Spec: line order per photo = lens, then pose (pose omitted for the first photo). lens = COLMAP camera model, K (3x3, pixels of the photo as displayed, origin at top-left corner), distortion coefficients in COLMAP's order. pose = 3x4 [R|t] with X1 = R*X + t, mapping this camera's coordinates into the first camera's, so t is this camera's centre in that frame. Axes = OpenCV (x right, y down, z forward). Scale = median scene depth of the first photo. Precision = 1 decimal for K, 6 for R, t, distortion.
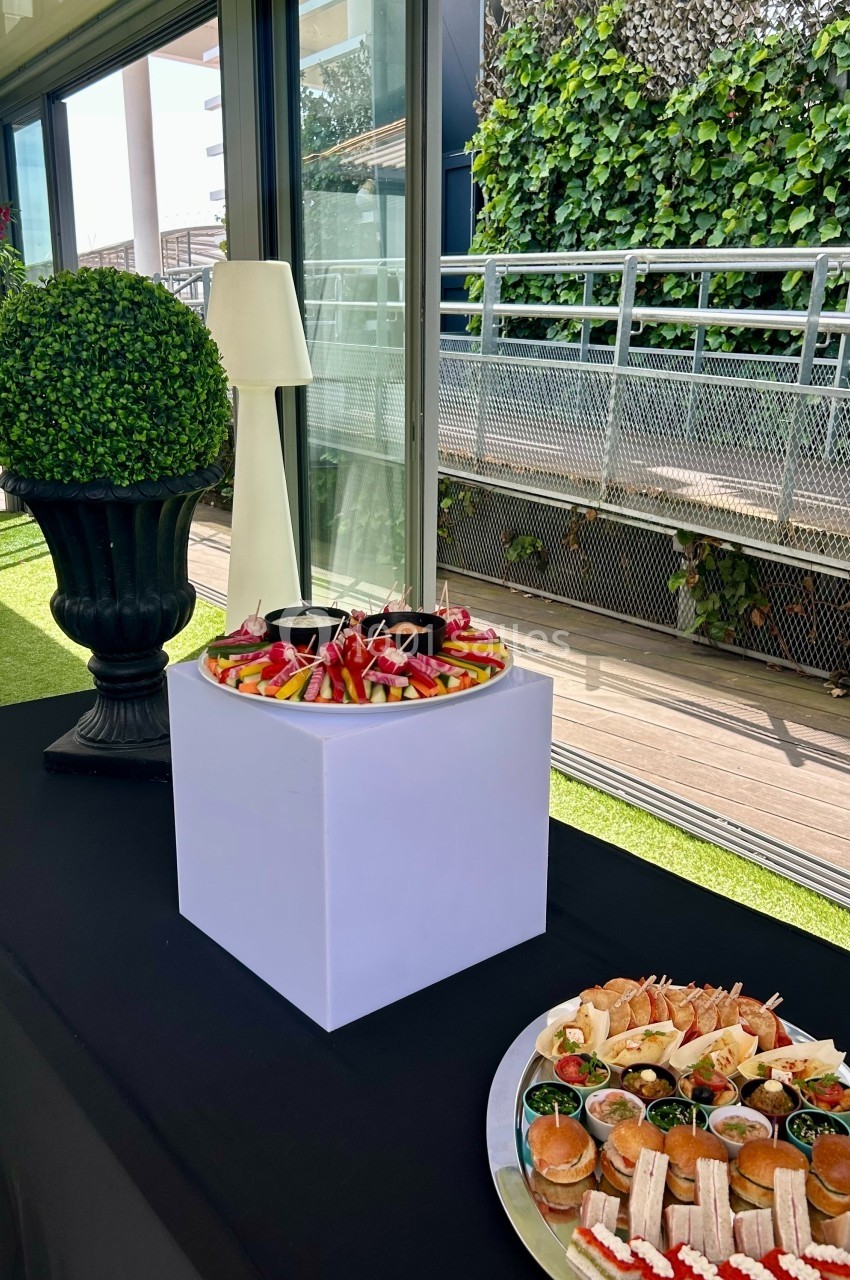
lens RADIAL K [[1167.8, 0, 390.8], [0, 1167.8, 641.5], [0, 0, 1]] dist [0.037013, -0.010742]
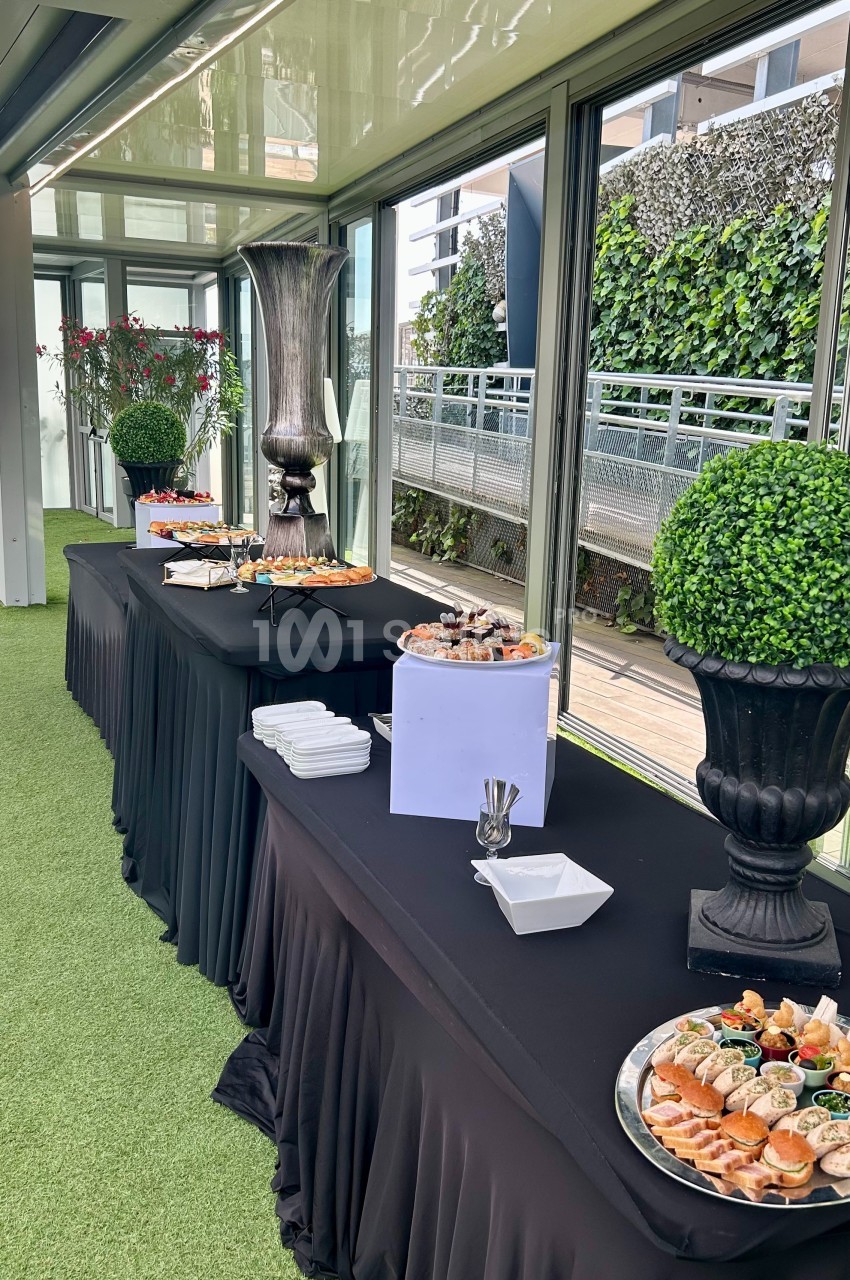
lens RADIAL K [[1138.6, 0, 427.0], [0, 1138.6, 658.5], [0, 0, 1]] dist [0.169224, -0.346382]
pose [[0.976424, 0.067180, -0.205140, 0.271316], [-0.074625, 0.996797, -0.028765, 0.098697], [0.202551, 0.043395, 0.978310, -0.442796]]
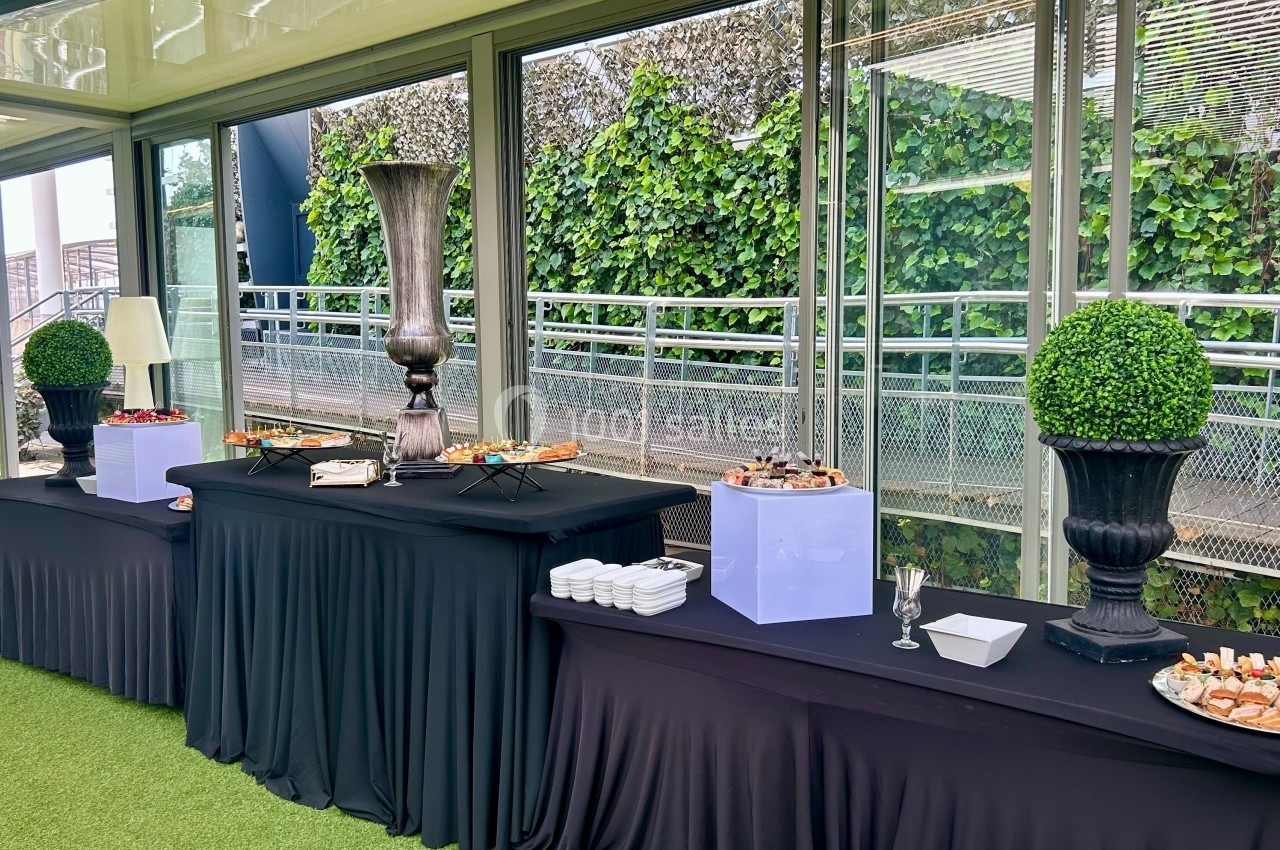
lens RADIAL K [[1167.8, 0, 643.0], [0, 1167.8, 449.0], [0, 0, 1]] dist [0.037013, -0.010742]
pose [[0.963024, -0.039426, 0.266516, 0.080901], [0.079167, 0.986973, -0.140057, 0.124047], [-0.257523, 0.155977, 0.953600, -0.495969]]
